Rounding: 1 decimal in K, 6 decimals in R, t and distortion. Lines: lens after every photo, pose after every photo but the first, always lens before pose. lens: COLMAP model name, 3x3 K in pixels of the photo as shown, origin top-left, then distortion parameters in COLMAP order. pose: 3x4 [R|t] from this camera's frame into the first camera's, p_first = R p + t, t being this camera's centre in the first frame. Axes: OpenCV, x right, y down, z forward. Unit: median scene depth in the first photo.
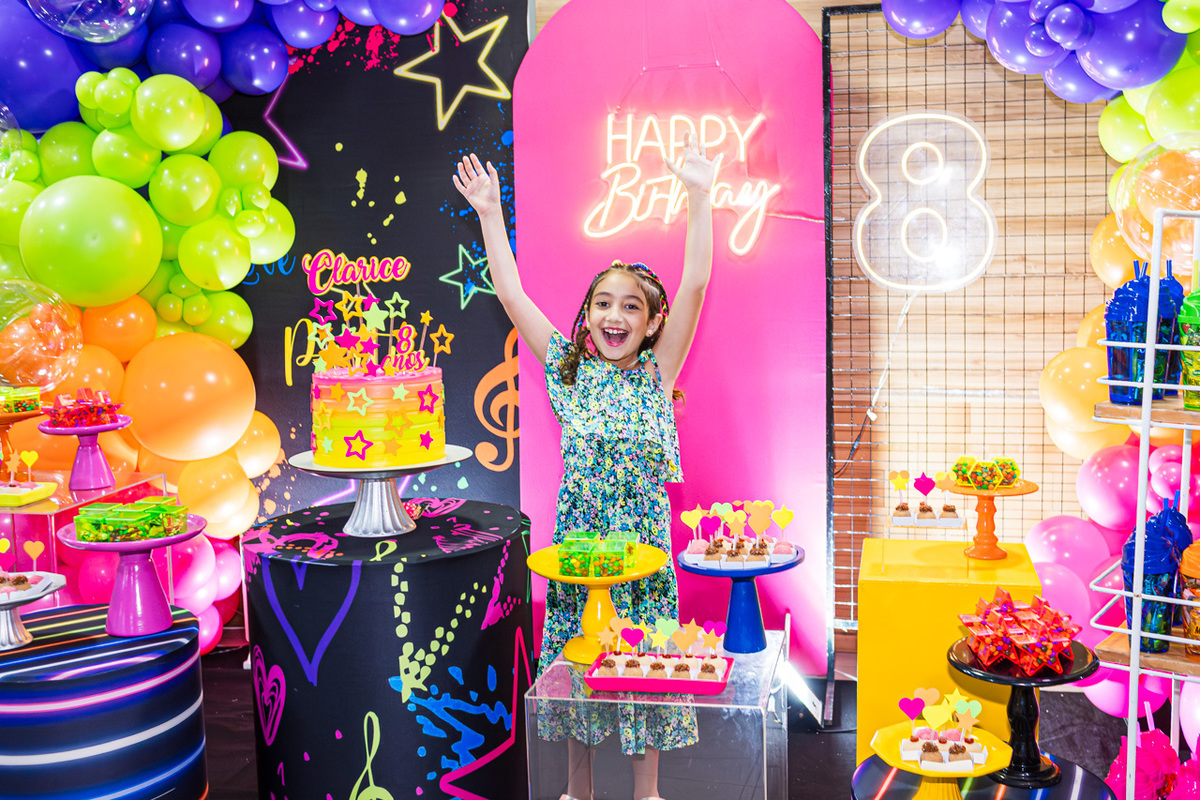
lens RADIAL K [[1239.8, 0, 611.9], [0, 1239.8, 385.2], [0, 0, 1]] dist [-0.072606, 0.183778]
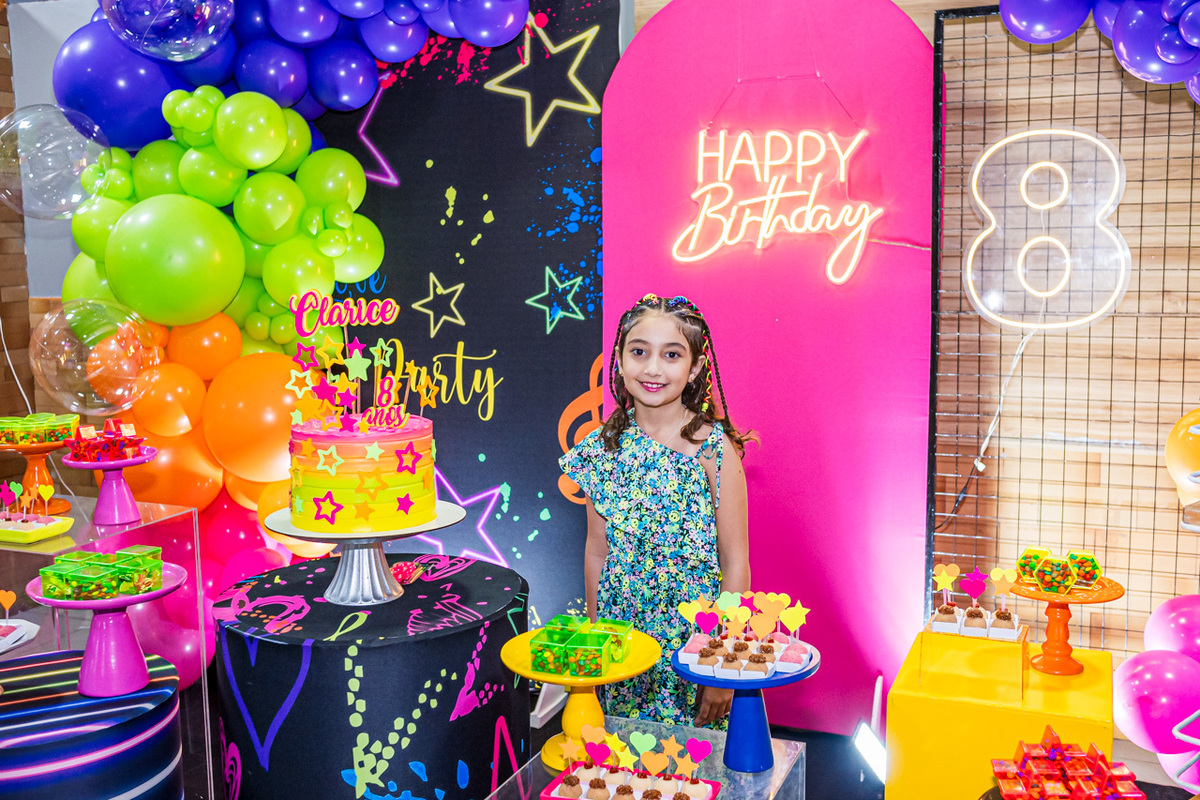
lens RADIAL K [[1197.0, 0, 607.9], [0, 1197.0, 398.0], [0, 0, 1]] dist [-0.067523, 0.162916]
pose [[0.986273, 0.032233, -0.161944, 0.084992], [-0.029681, 0.999395, 0.018153, -0.033512], [0.162432, -0.013097, 0.986633, 0.104517]]
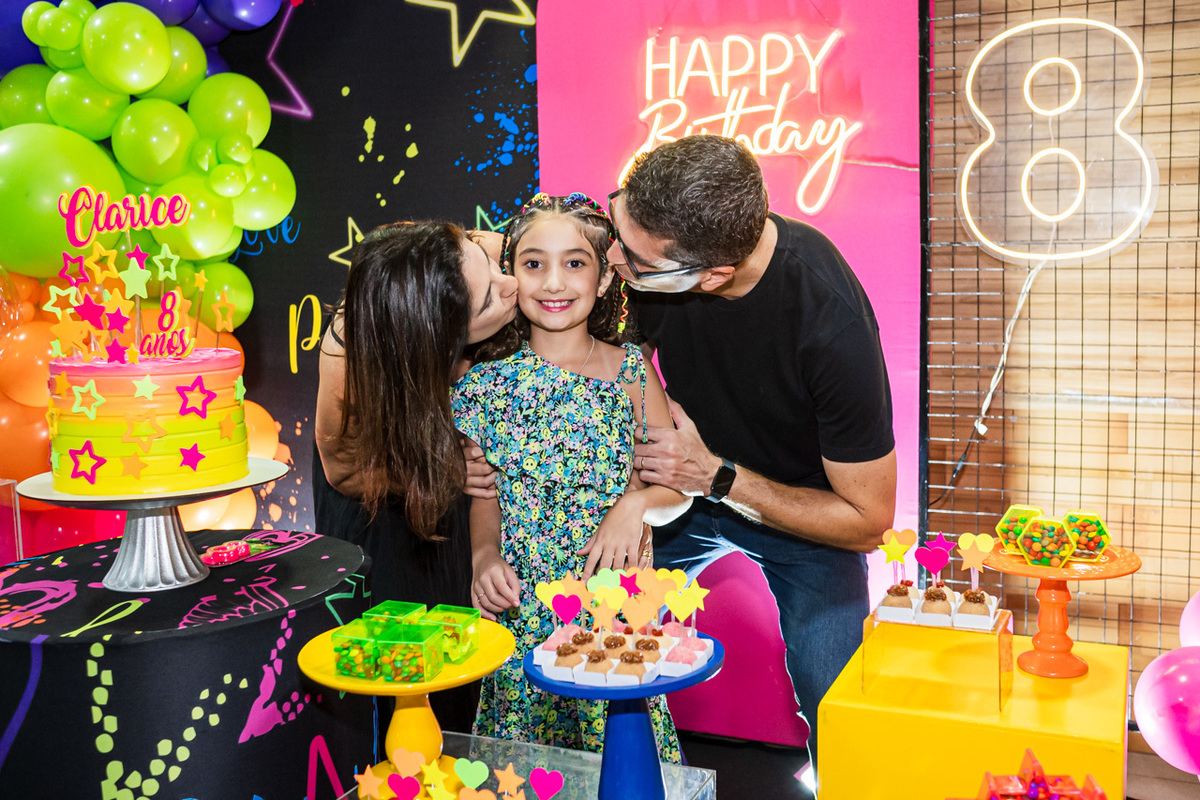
lens RADIAL K [[1232.7, 0, 614.8], [0, 1232.7, 381.4], [0, 0, 1]] dist [-0.072668, 0.180249]
pose [[0.983431, 0.020354, -0.180136, 0.129126], [-0.019443, 0.999788, 0.006819, -0.004520], [0.180237, -0.003204, 0.983618, 0.233825]]
